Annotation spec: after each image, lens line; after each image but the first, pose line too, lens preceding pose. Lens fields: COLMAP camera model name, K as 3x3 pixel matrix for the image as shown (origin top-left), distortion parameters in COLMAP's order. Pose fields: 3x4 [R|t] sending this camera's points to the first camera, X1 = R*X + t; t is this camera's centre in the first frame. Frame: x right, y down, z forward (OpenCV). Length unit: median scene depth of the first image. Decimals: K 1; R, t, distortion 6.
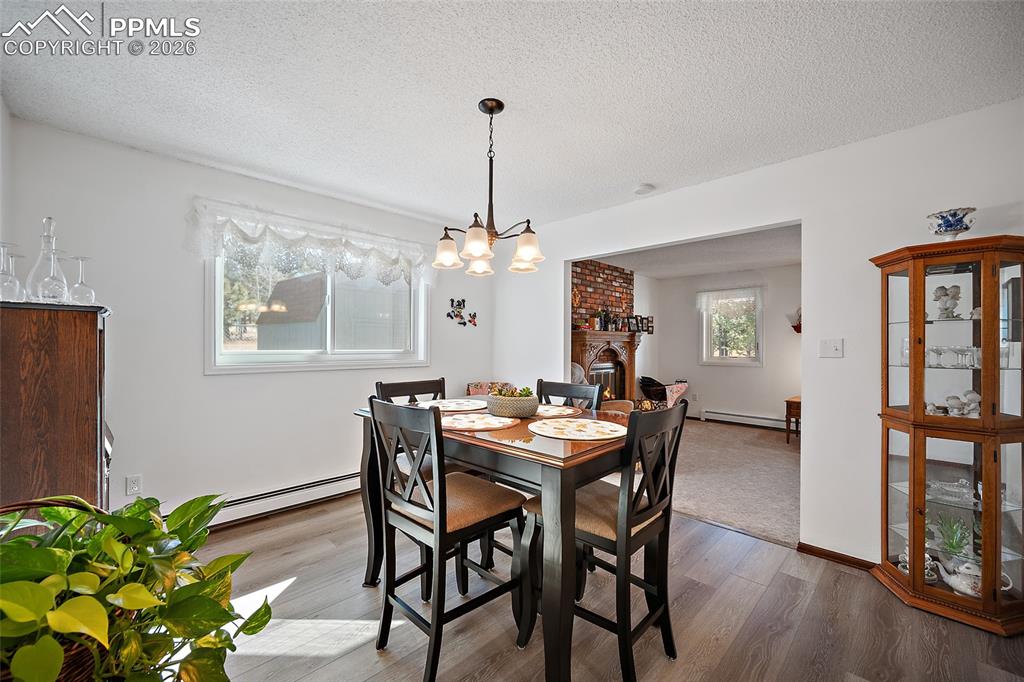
lens RADIAL K [[414.0, 0, 512.4], [0, 414.0, 342.1], [0, 0, 1]] dist [-0.000309, -0.000012]
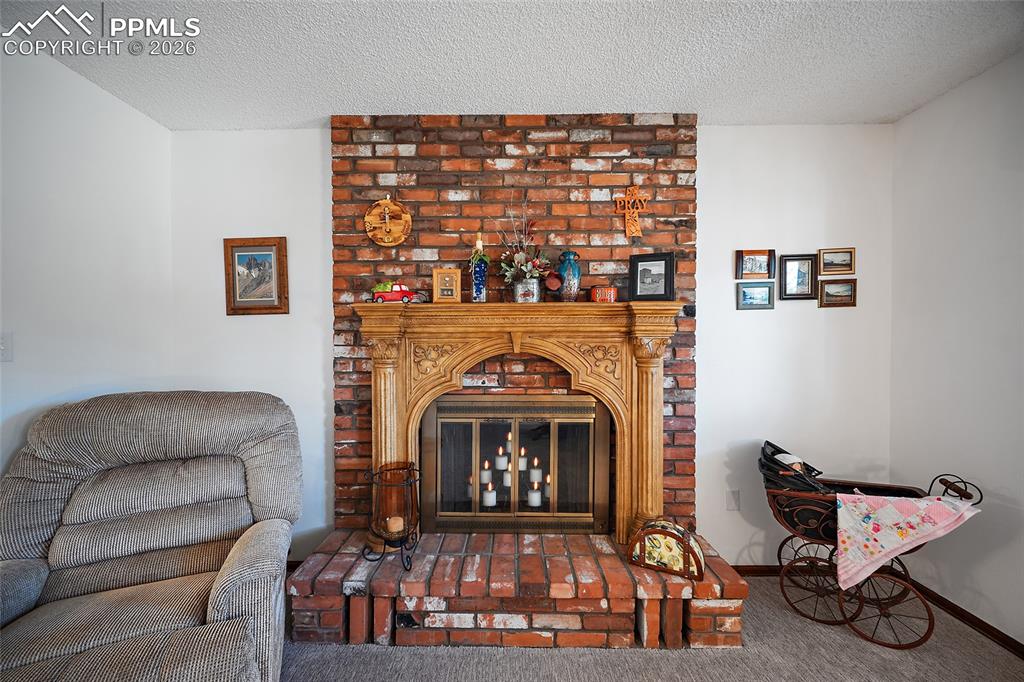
lens RADIAL K [[414.0, 0, 512.0], [0, 414.0, 342.9], [0, 0, 1]] dist [-0.000309, -0.000012]
pose [[0.687772, 0.001826, -0.725924, 0.479718], [0.006936, 0.999935, 0.009087, 0.003482], [0.725893, -0.011285, 0.687715, 0.754206]]
